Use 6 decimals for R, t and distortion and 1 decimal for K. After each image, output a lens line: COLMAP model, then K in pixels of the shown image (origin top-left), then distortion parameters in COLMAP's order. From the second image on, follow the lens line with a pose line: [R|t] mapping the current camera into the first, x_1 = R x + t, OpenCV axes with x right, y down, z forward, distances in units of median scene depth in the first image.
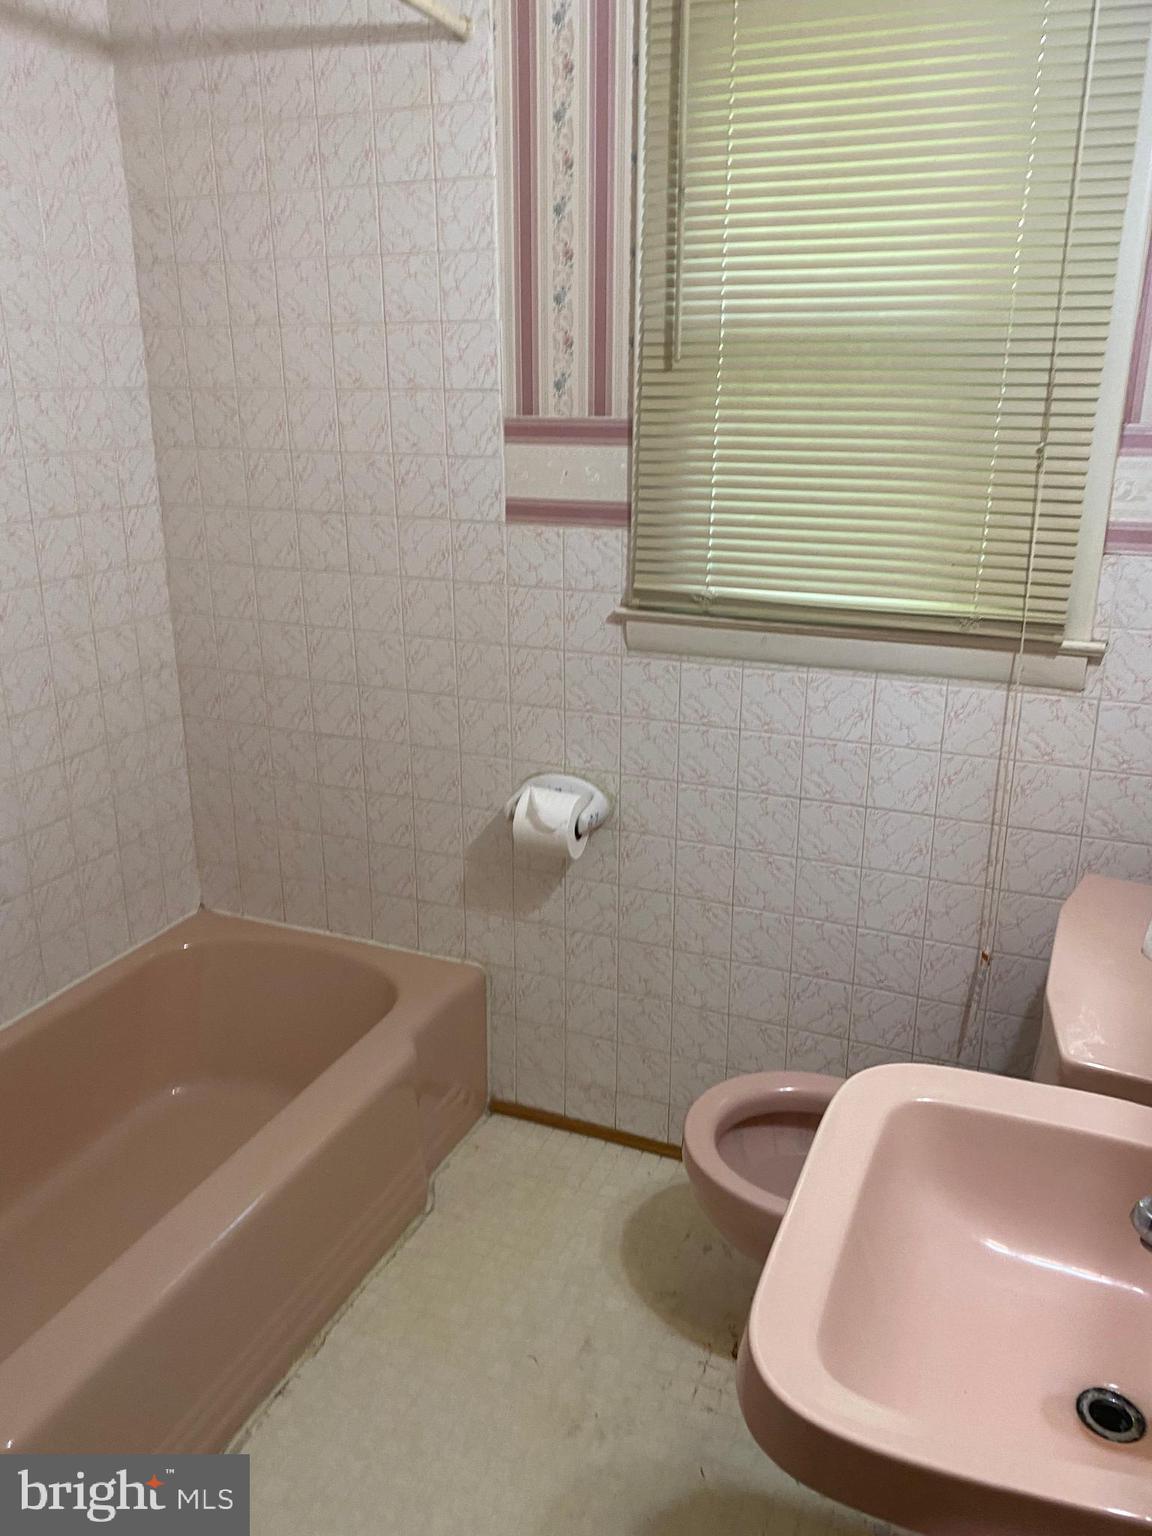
lens RADIAL K [[1189.2, 0, 576.0], [0, 1189.2, 768.0], [0, 0, 1]] dist [0.075592, -0.120774]
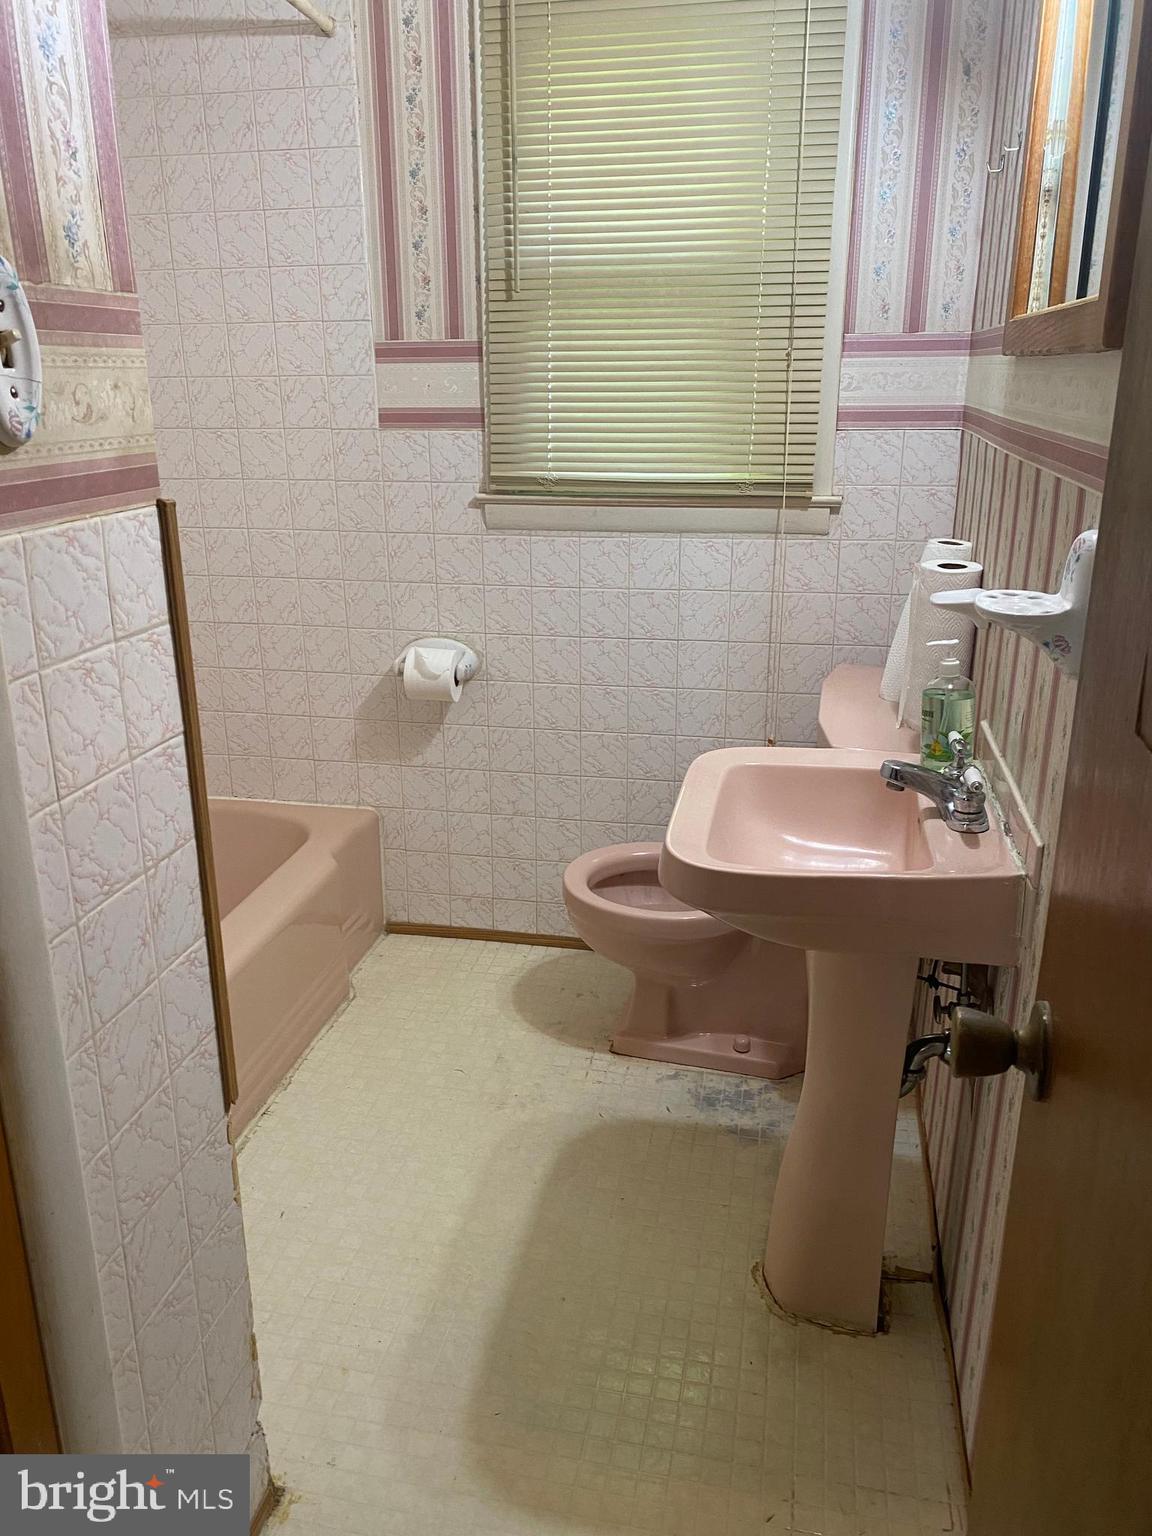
lens RADIAL K [[1184.3, 0, 564.6], [0, 1184.3, 766.3], [0, 0, 1]] dist [0.045554, -0.050841]
pose [[0.980921, -0.070157, 0.181304, -0.126739], [0.069059, 0.997536, 0.012369, 0.149080], [-0.181725, 0.000387, 0.983349, -0.258275]]
